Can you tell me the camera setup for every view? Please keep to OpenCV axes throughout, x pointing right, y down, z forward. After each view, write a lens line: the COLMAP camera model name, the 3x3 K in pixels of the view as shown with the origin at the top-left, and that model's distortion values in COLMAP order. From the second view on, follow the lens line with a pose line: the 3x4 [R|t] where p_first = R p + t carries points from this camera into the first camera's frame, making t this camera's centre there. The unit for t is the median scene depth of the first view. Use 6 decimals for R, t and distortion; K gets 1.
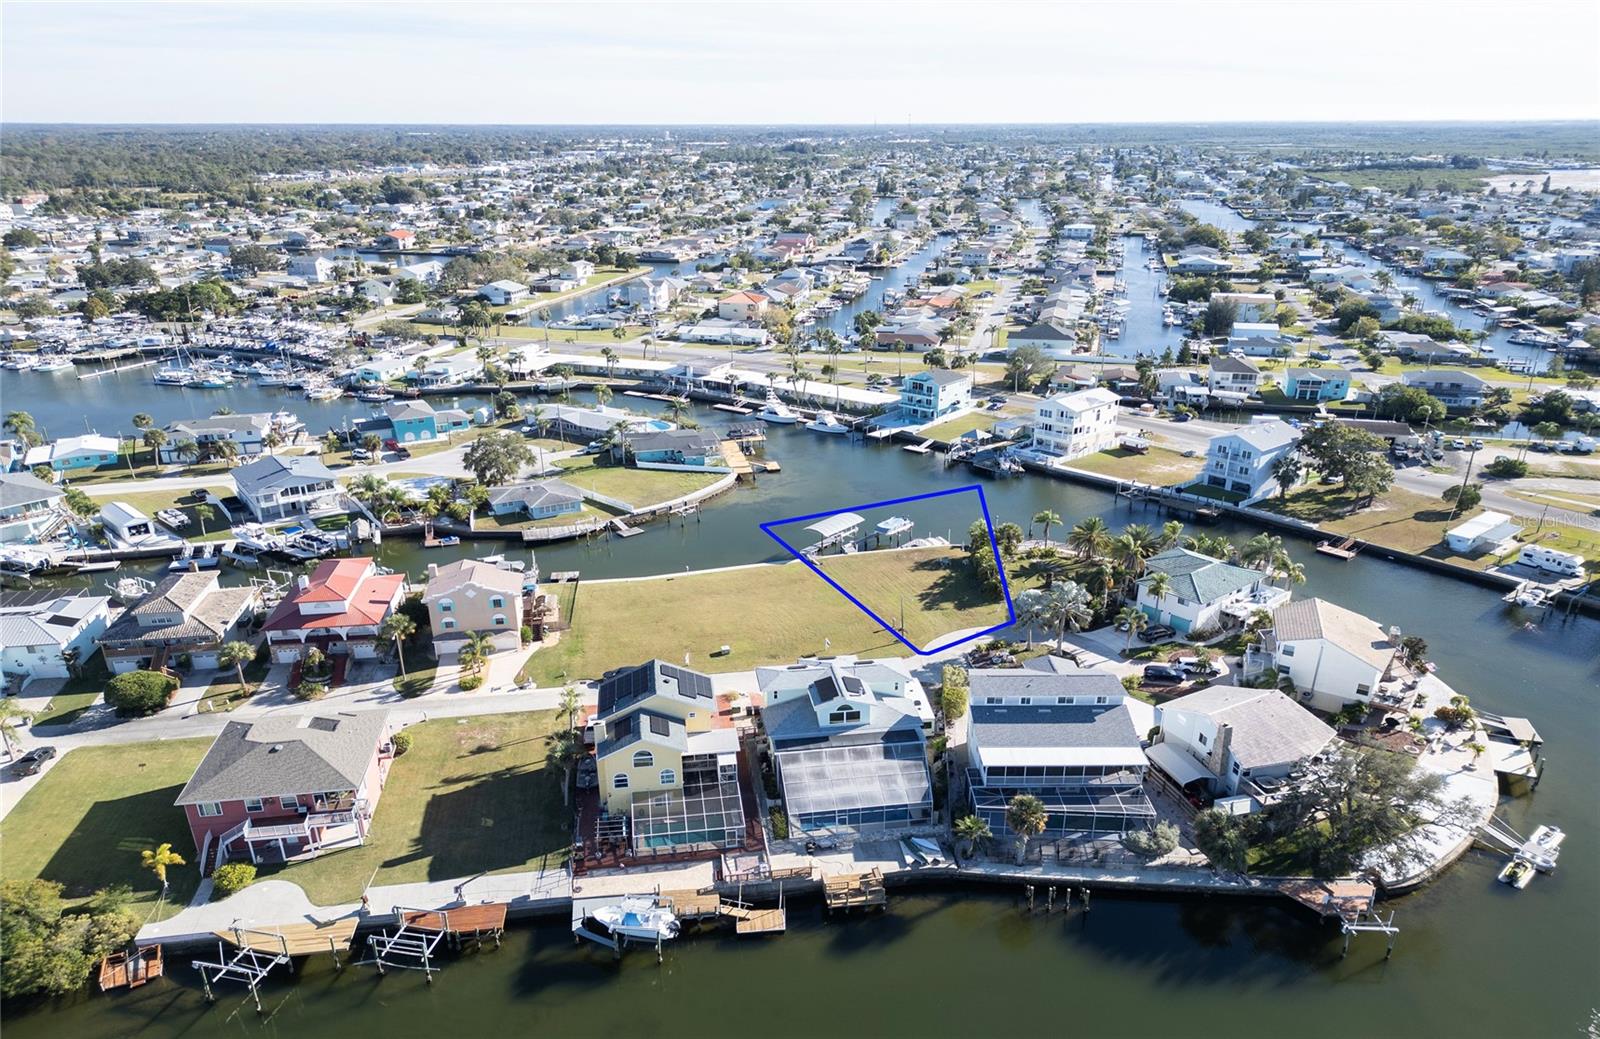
lens RADIAL K [[1106.2, 0, 802.9], [0, 1106.2, 459.5], [0, 0, 1]] dist [0.067966, -0.081906]
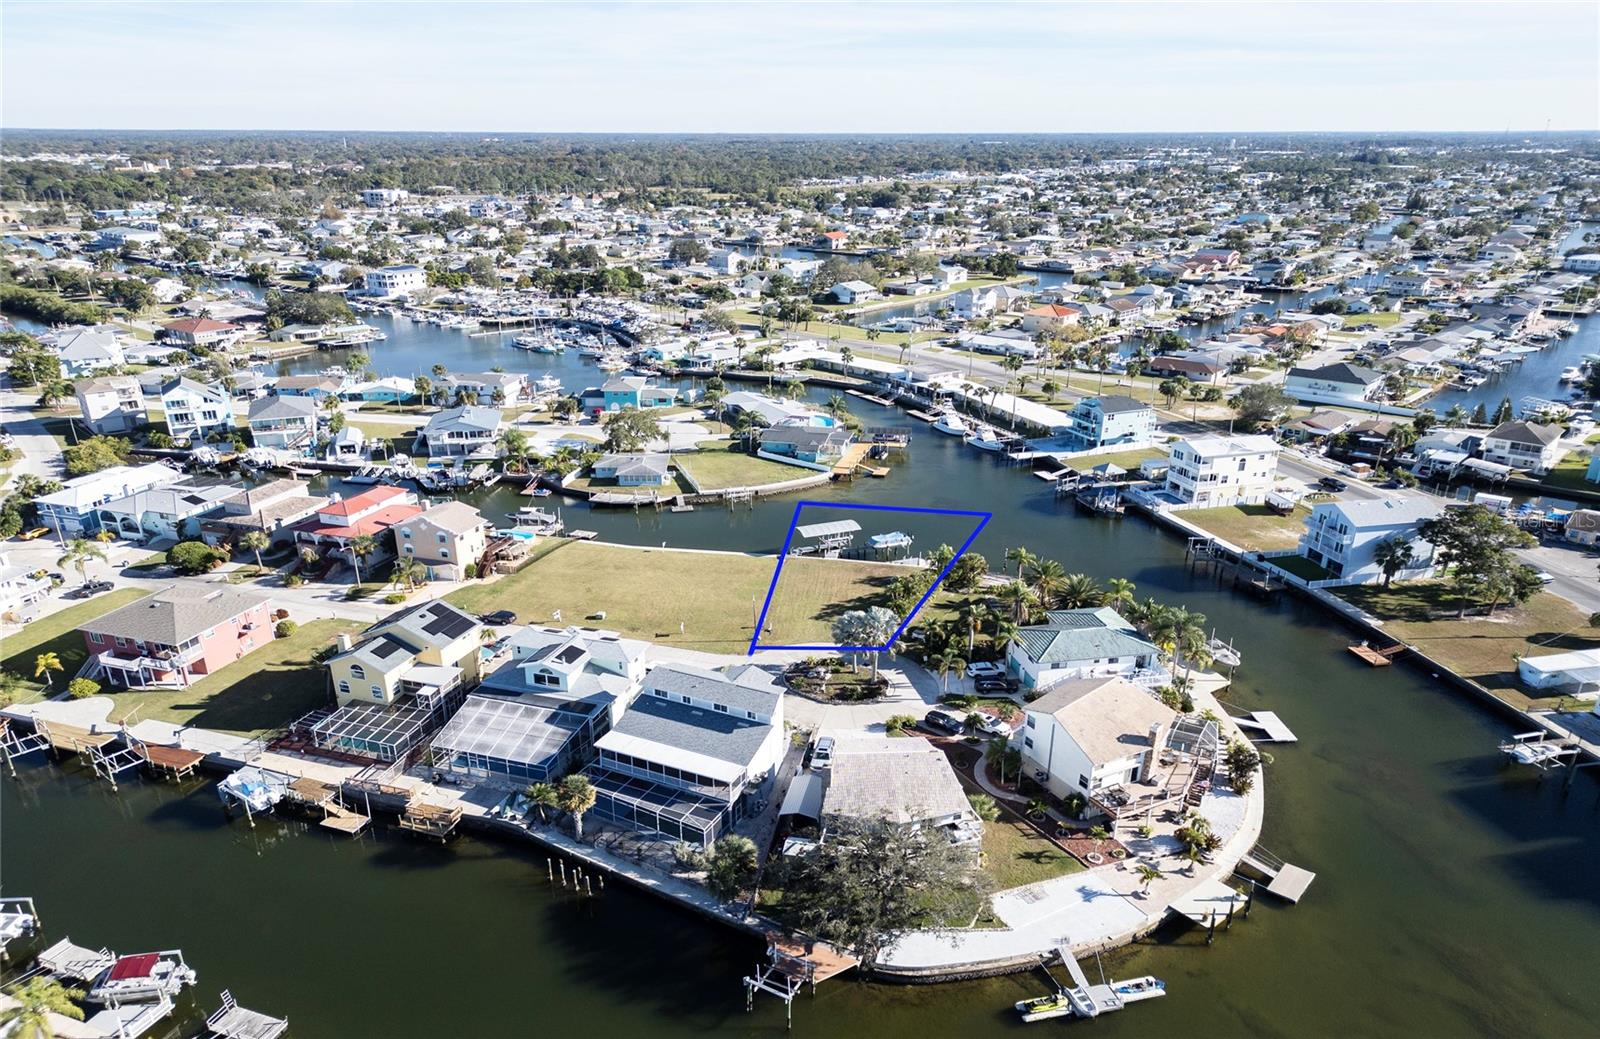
lens RADIAL K [[1106.2, 0, 802.9], [0, 1106.2, 459.5], [0, 0, 1]] dist [0.067966, -0.081906]
pose [[0.896012, 0.128665, -0.424979, 0.403211], [-0.131634, 0.991043, 0.022509, -0.022125], [0.424069, 0.035773, 0.904923, 0.067618]]
